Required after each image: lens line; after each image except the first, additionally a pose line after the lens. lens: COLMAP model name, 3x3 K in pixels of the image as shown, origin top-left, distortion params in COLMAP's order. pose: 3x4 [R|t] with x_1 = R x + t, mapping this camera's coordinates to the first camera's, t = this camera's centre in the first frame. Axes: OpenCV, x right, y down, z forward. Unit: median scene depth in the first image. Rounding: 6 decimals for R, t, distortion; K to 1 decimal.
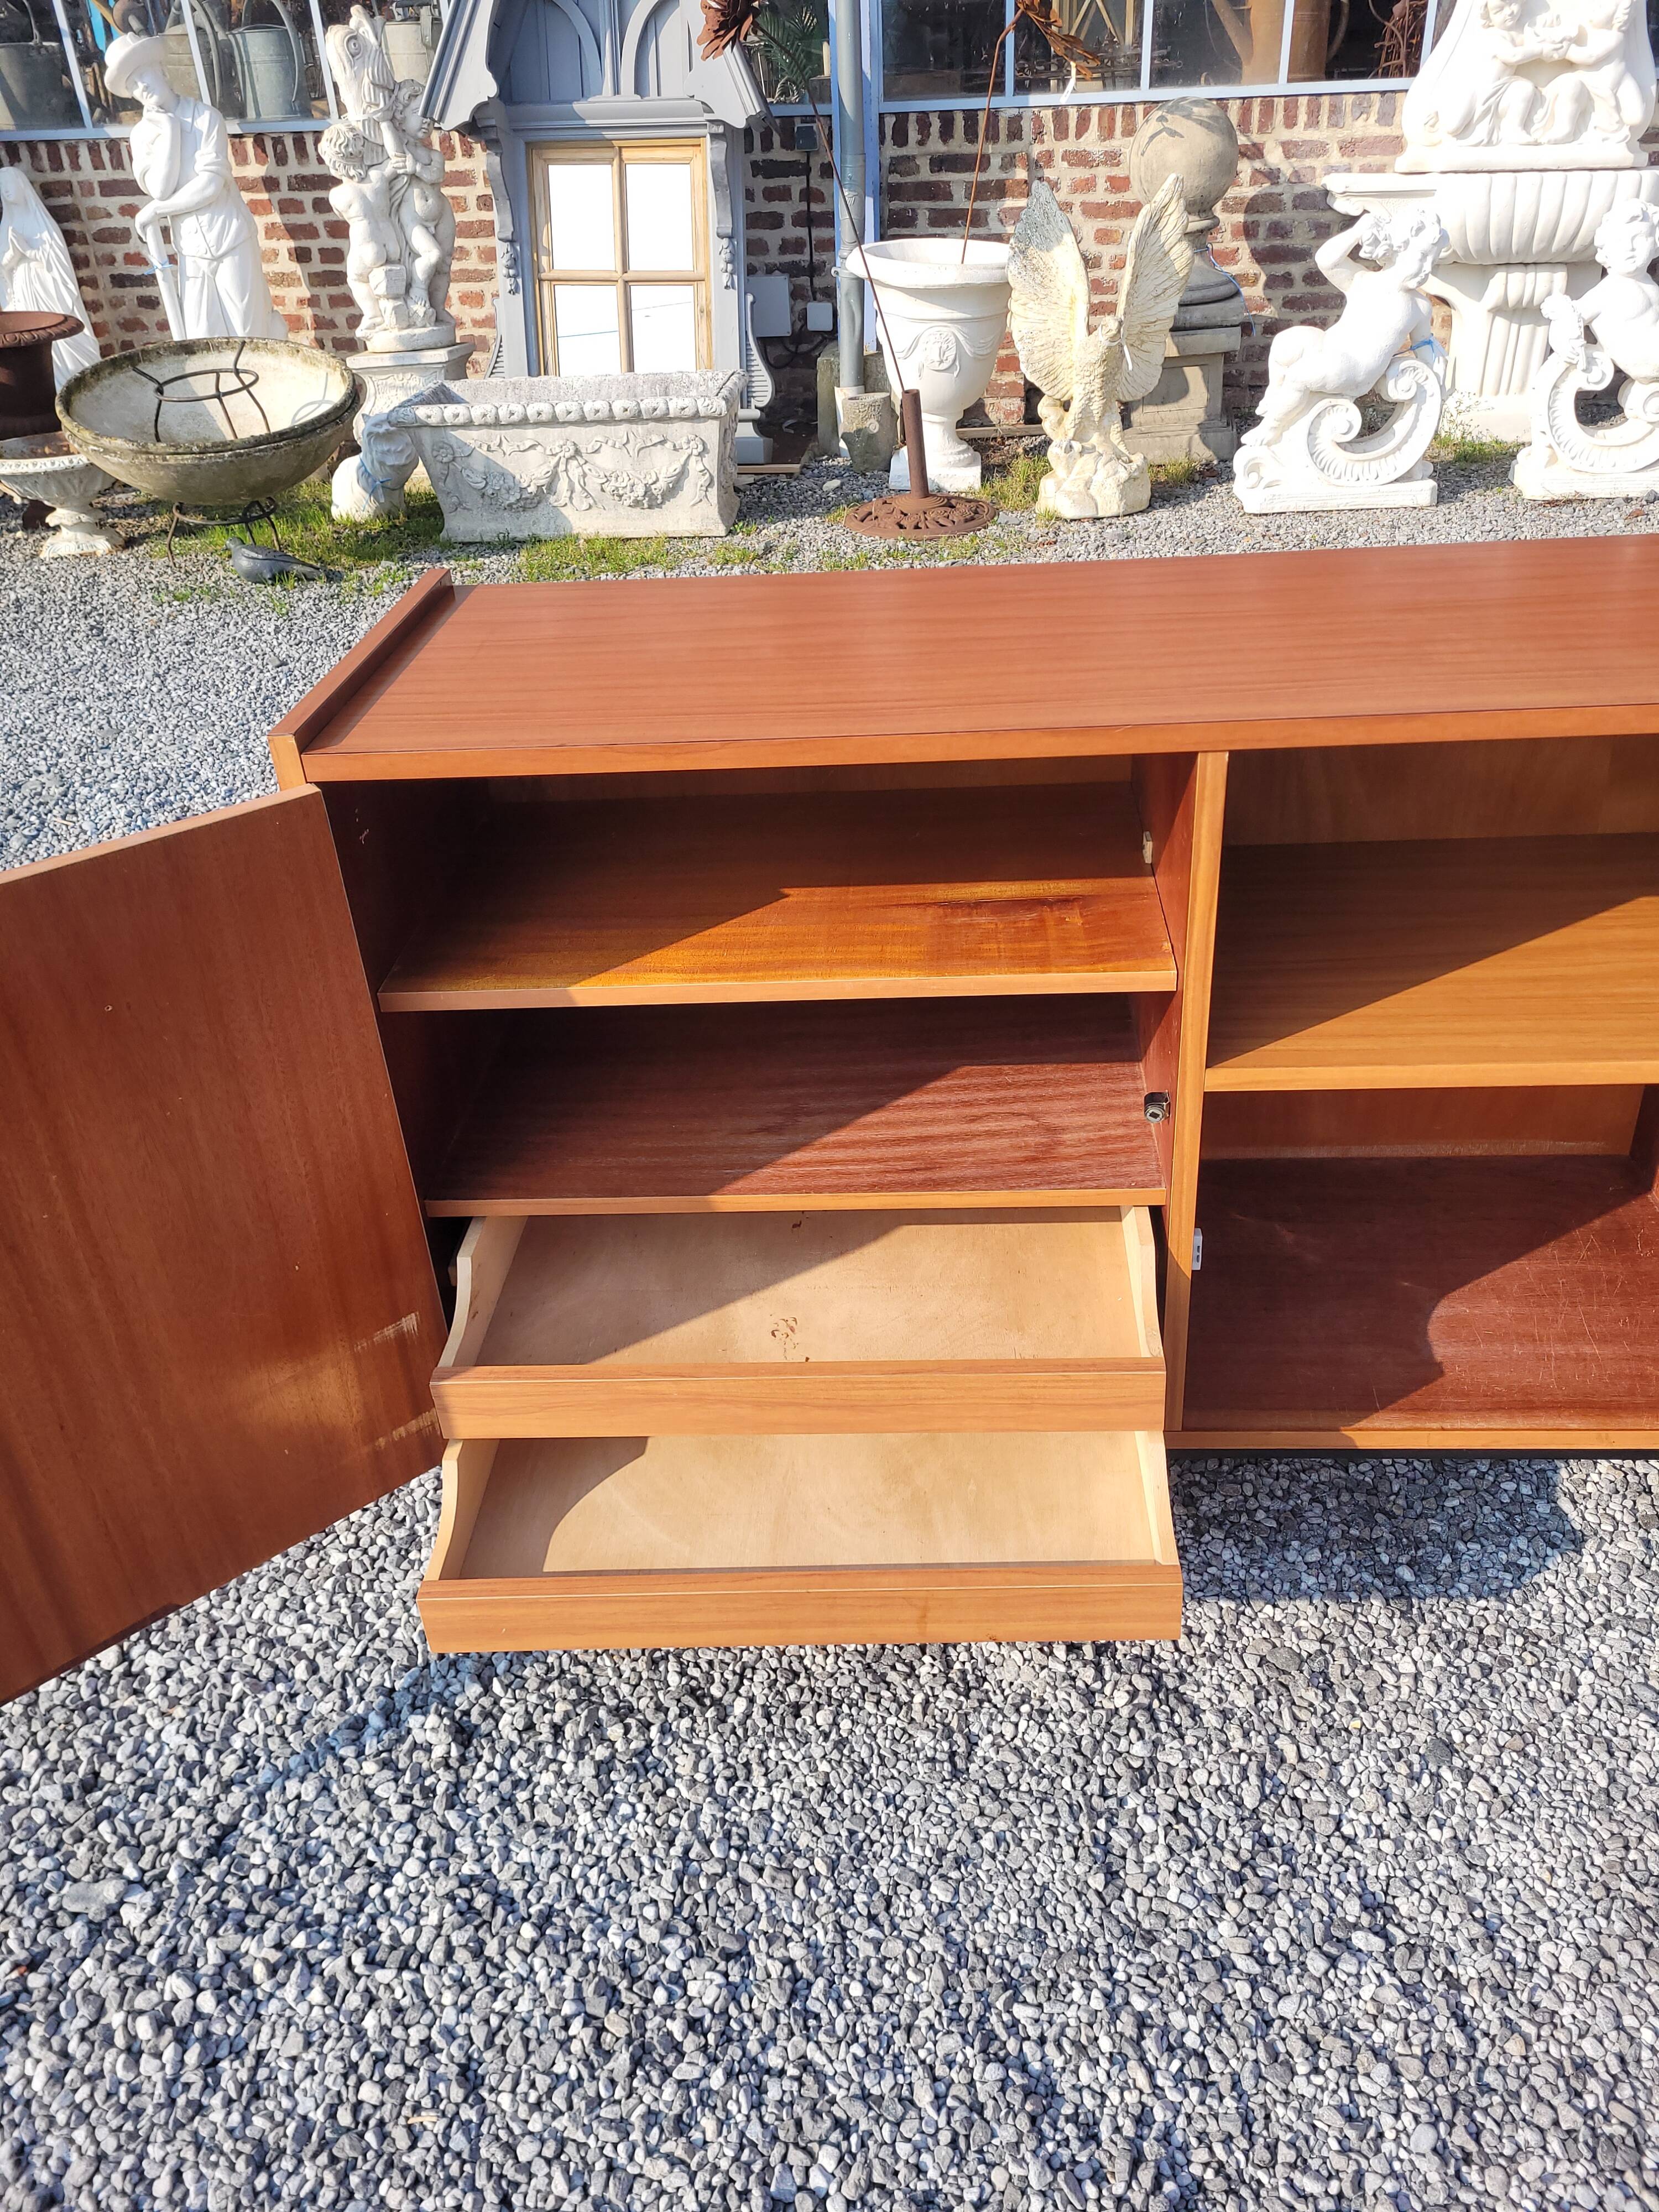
lens RADIAL K [[1658.8, 0, 857.4], [0, 1658.8, 1059.2], [0, 0, 1]] dist [0.065686, -0.058178]
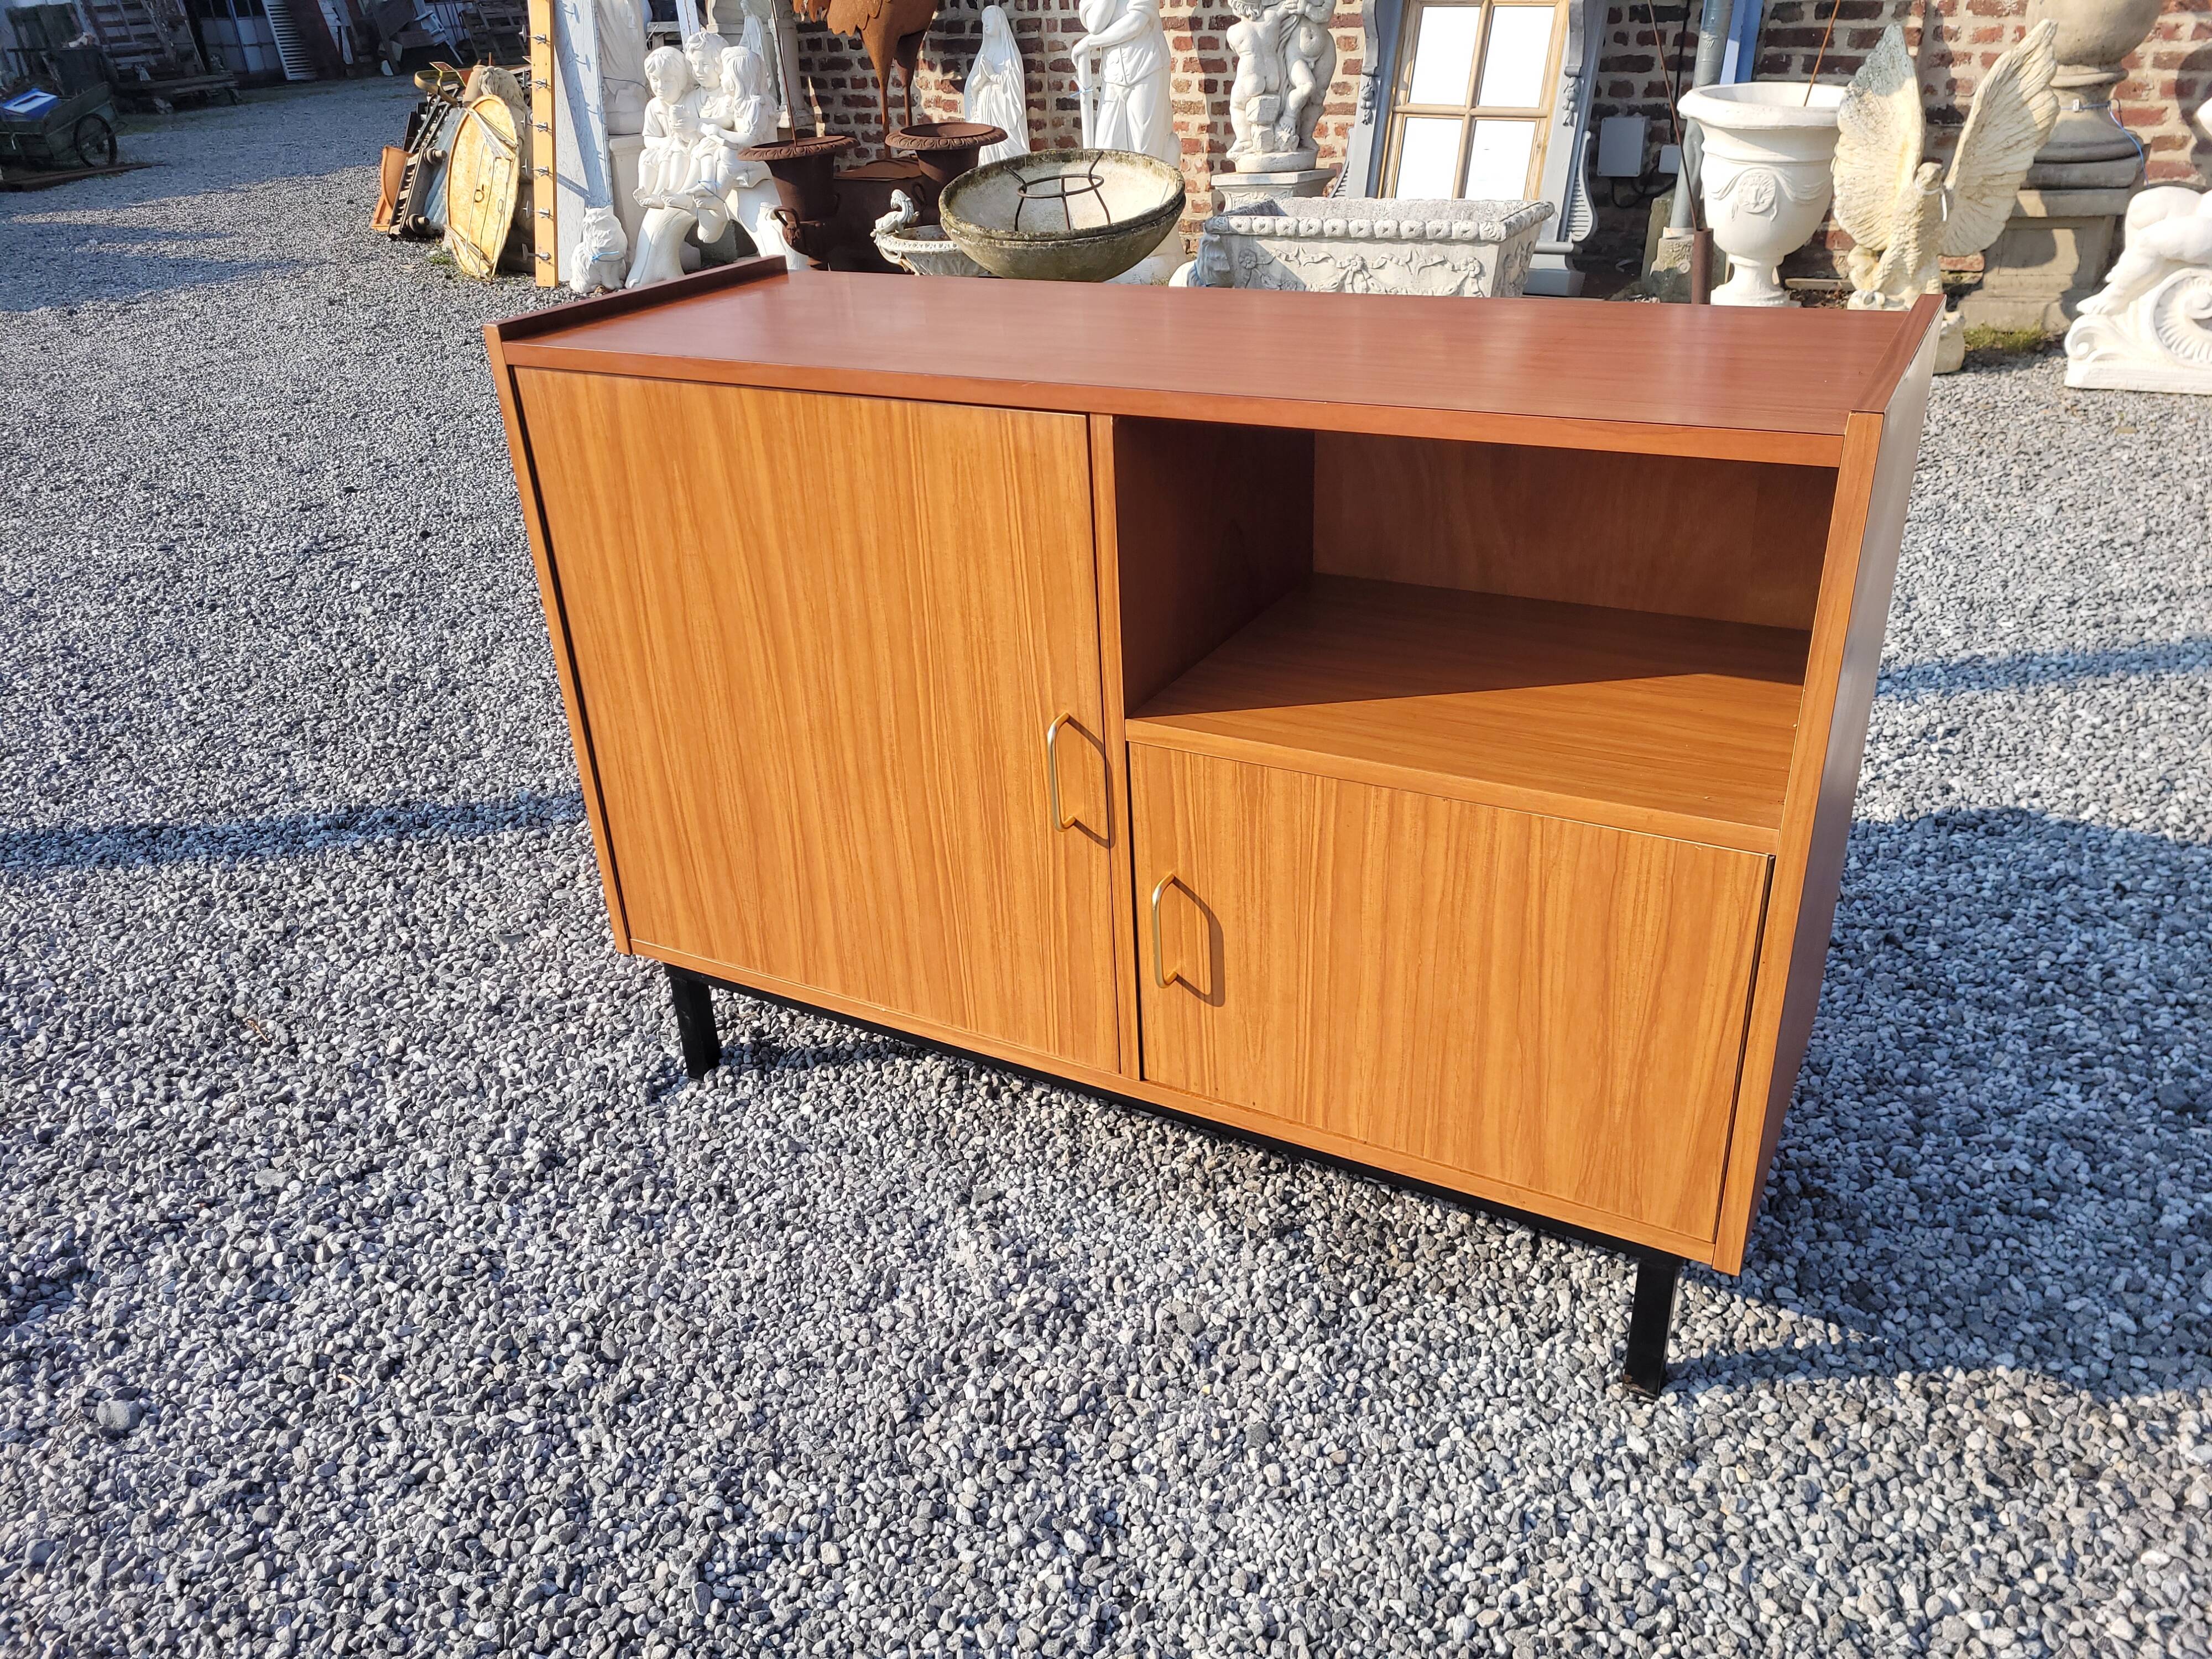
lens RADIAL K [[1658.8, 0, 1106.7], [0, 1658.8, 812.6], [0, 0, 1]] dist [0.065686, -0.058178]
pose [[0.899701, 0.204363, -0.385713, 0.559212], [-0.225434, 0.974211, -0.009670, 0.070389], [0.373789, 0.095653, 0.922568, -0.013386]]
